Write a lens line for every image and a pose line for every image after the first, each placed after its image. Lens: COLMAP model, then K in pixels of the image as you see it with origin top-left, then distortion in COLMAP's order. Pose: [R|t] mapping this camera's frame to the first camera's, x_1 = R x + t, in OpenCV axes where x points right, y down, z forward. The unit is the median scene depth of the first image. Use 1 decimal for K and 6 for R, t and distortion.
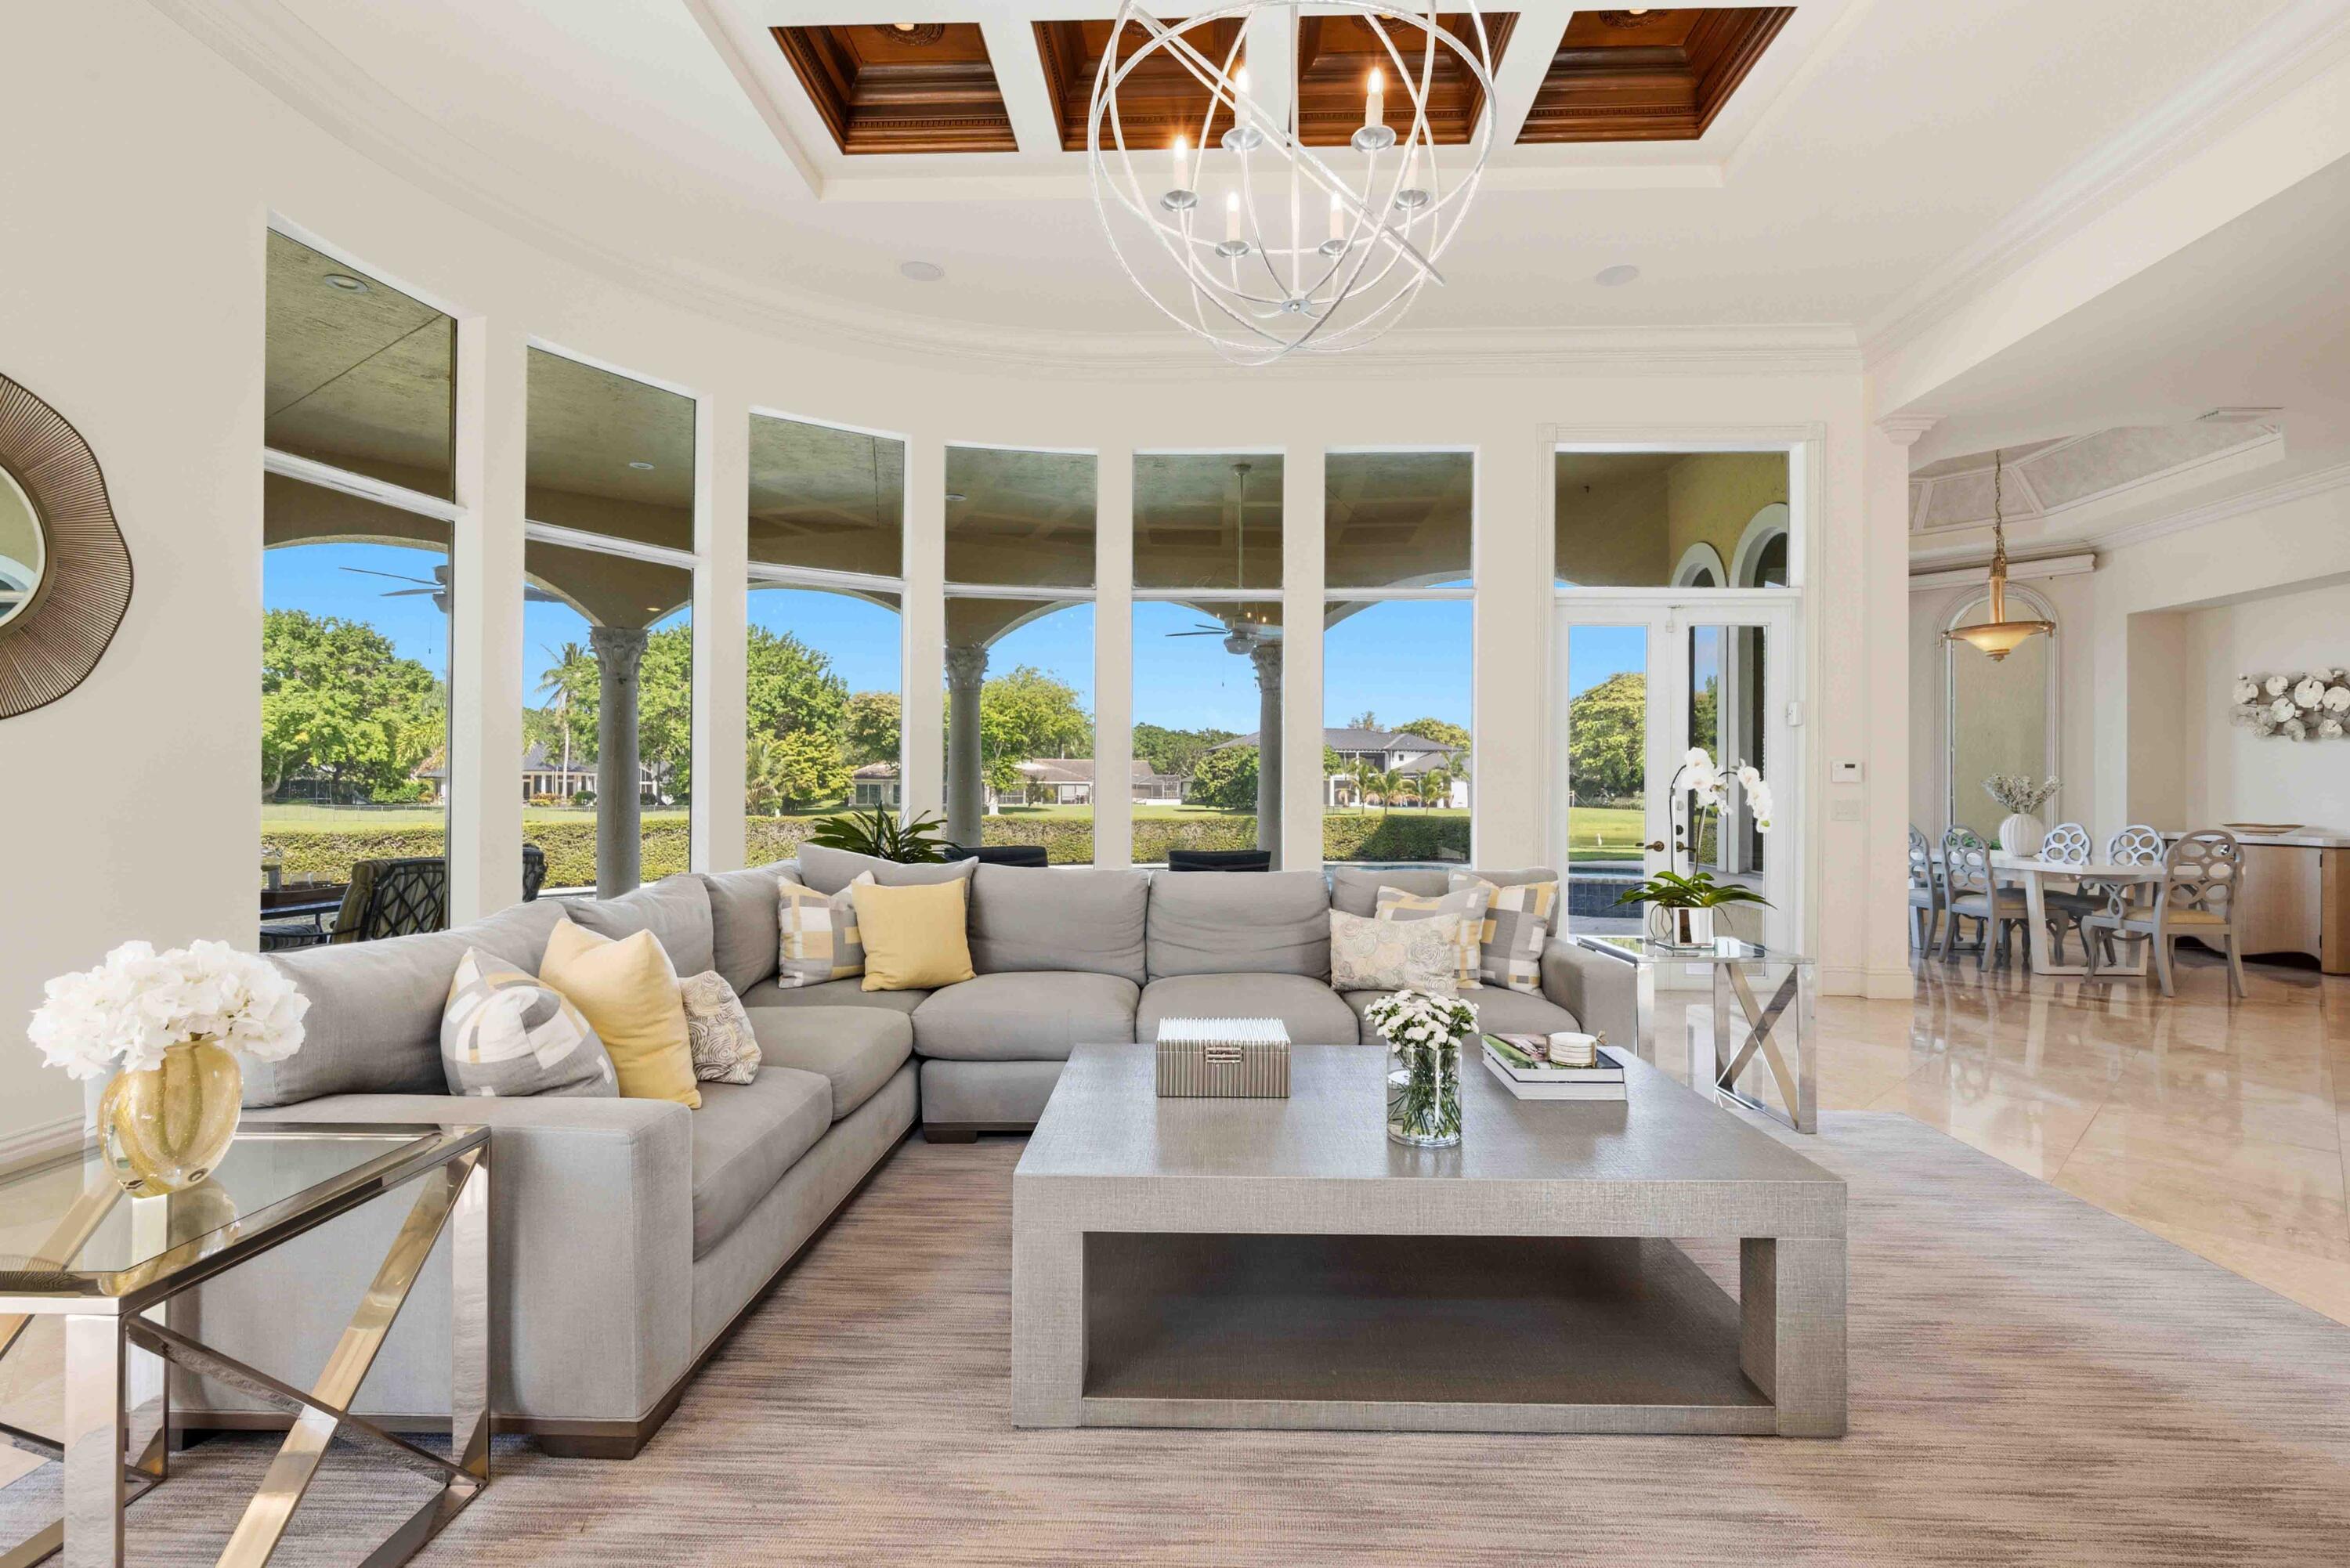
lens RADIAL K [[1040.2, 0, 1172.5], [0, 1040.2, 762.2], [0, 0, 1]] dist [-0.001277, 0.000336]
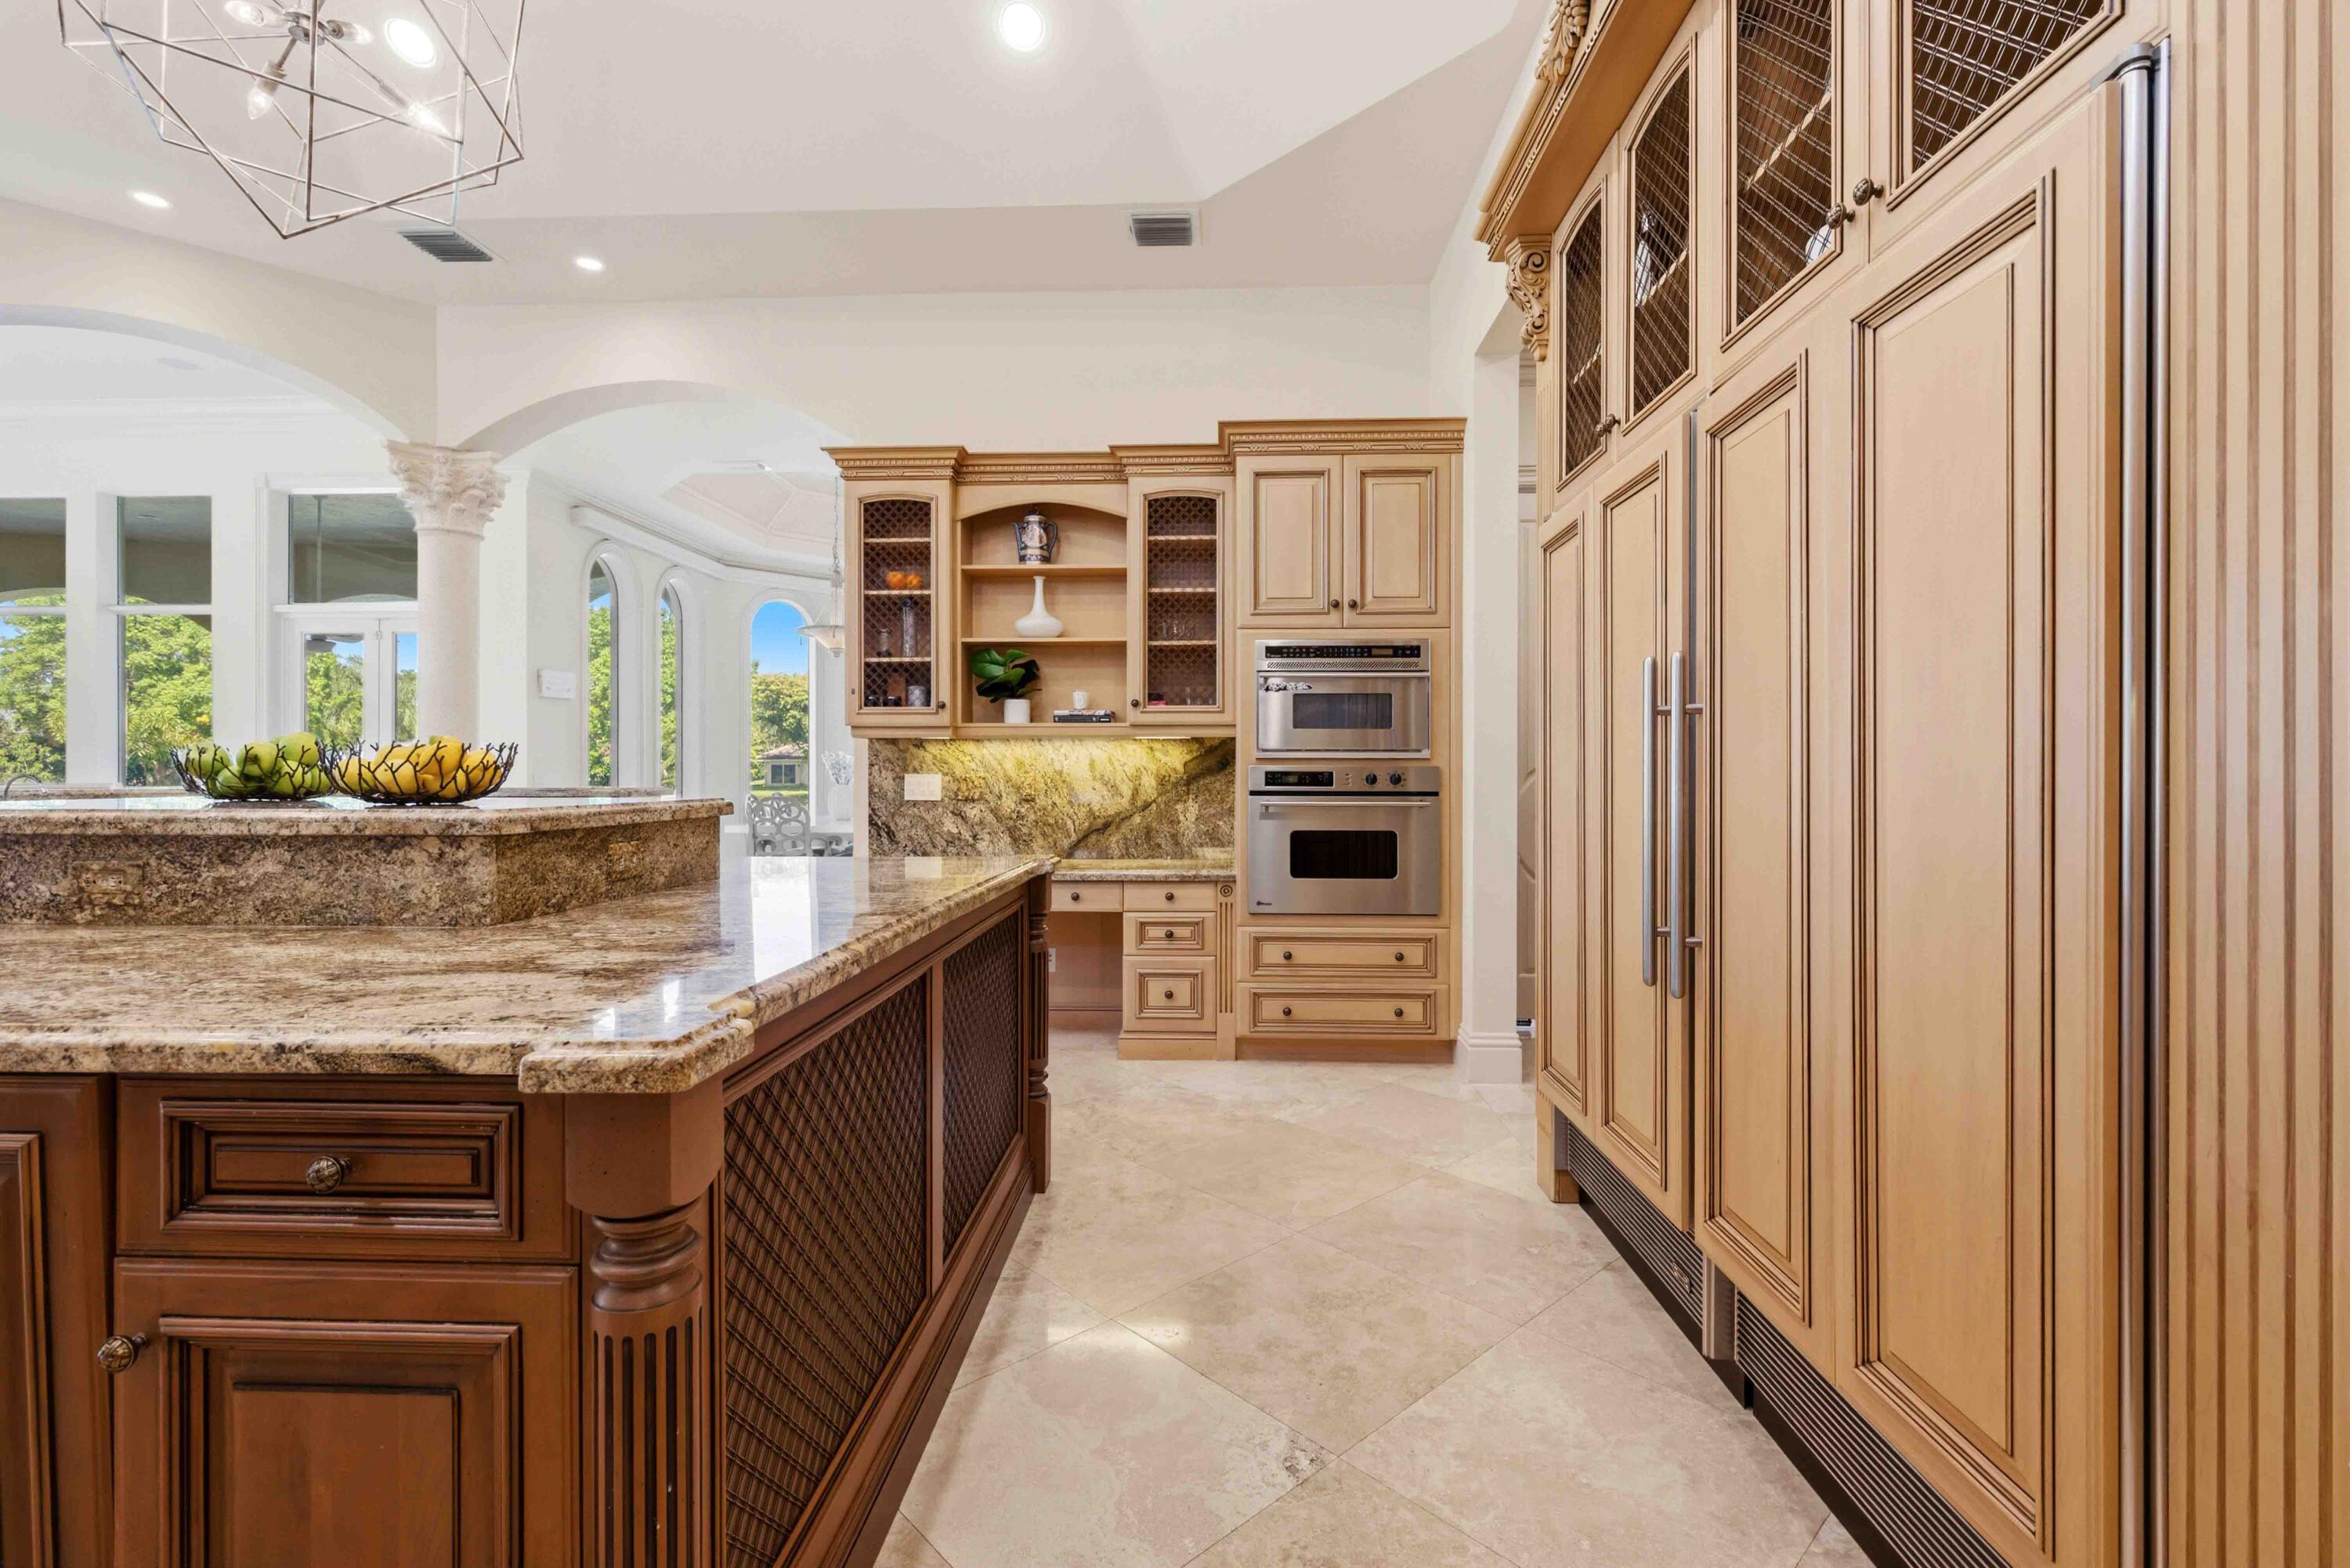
lens RADIAL K [[1039.8, 0, 1177.1], [0, 1039.8, 773.2], [0, 0, 1]] dist [-0.001397, -0.000280]
pose [[0.999961, -0.002259, -0.008517, 0.131178], [0.002500, 0.999593, 0.028410, 0.001713], [0.008450, -0.028430, 0.999560, -0.027260]]
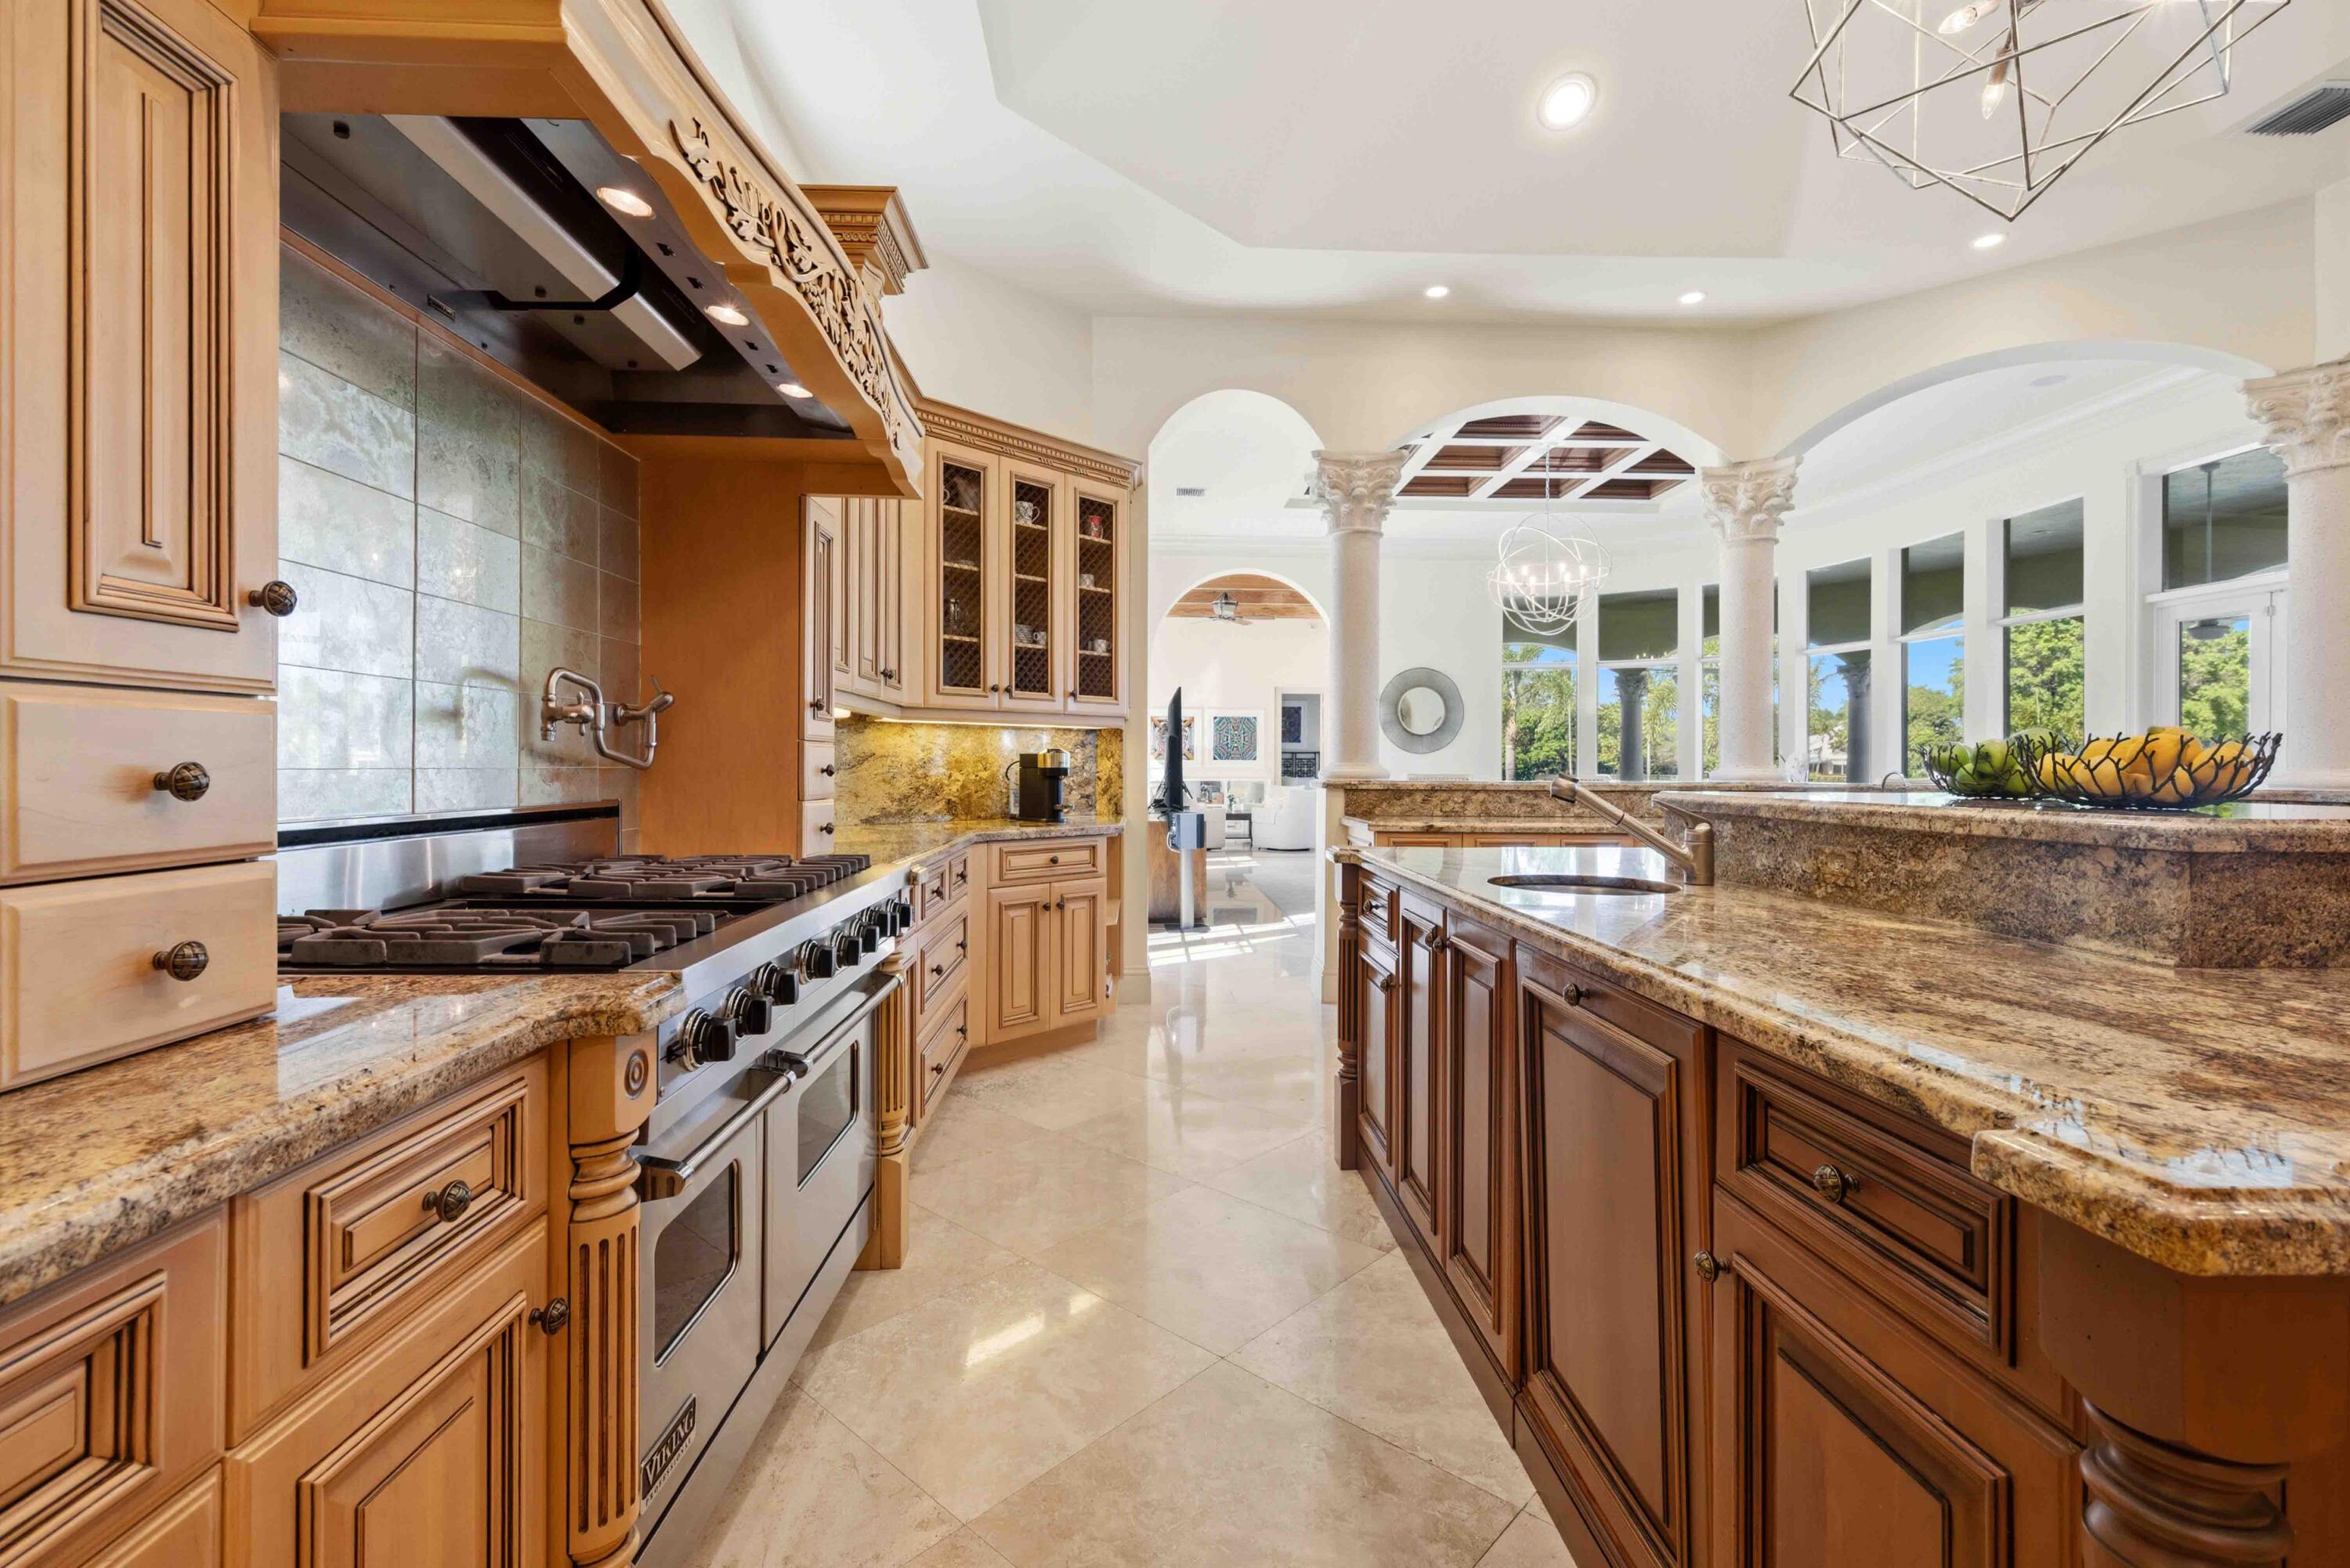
lens RADIAL K [[1040.2, 0, 1172.5], [0, 1040.2, 762.2], [0, 0, 1]] dist [-0.001277, 0.000336]
pose [[0.068813, -0.005625, -0.997614, 0.132352], [0.022558, 0.999737, -0.004081, 0.001820], [0.997374, -0.022223, 0.068922, -0.023641]]
